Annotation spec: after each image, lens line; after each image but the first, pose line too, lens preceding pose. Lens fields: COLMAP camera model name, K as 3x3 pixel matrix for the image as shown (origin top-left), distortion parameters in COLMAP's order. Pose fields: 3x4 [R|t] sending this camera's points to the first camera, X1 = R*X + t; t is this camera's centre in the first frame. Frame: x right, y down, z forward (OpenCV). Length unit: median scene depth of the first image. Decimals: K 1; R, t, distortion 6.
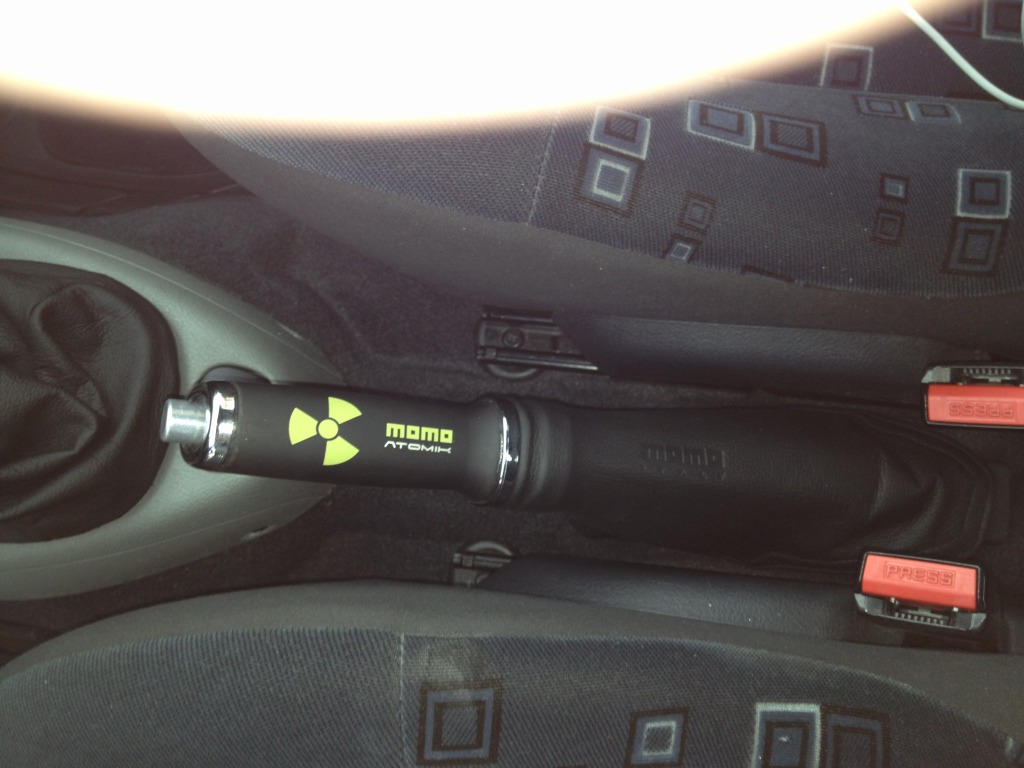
lens RADIAL K [[1037.7, 0, 512.2], [0, 1037.7, 385.2], [0, 0, 1]] dist [-0.030028, 0.000000]
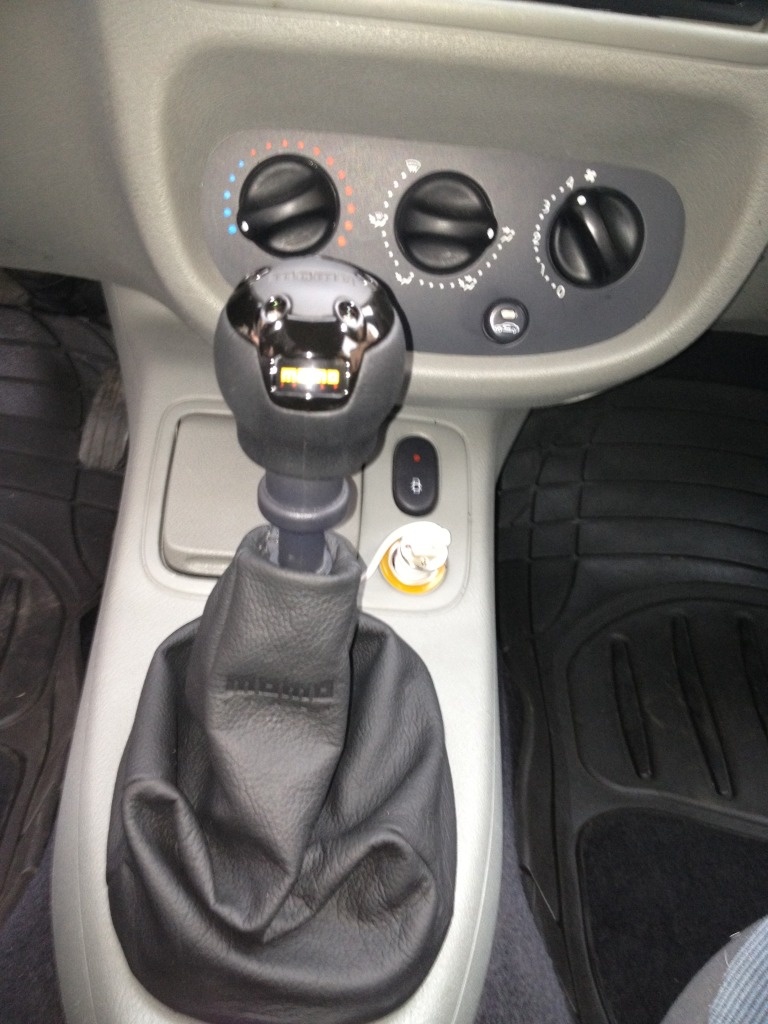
lens RADIAL K [[1037.7, 0, 383.1], [0, 1037.7, 511.7], [0, 0, 1]] dist [-0.030028, 0.000000]
pose [[0.105581, 0.737973, -0.666520, -0.115228], [-0.994312, 0.087802, -0.060290, -0.037709], [0.014029, 0.669094, 0.743045, 0.239941]]
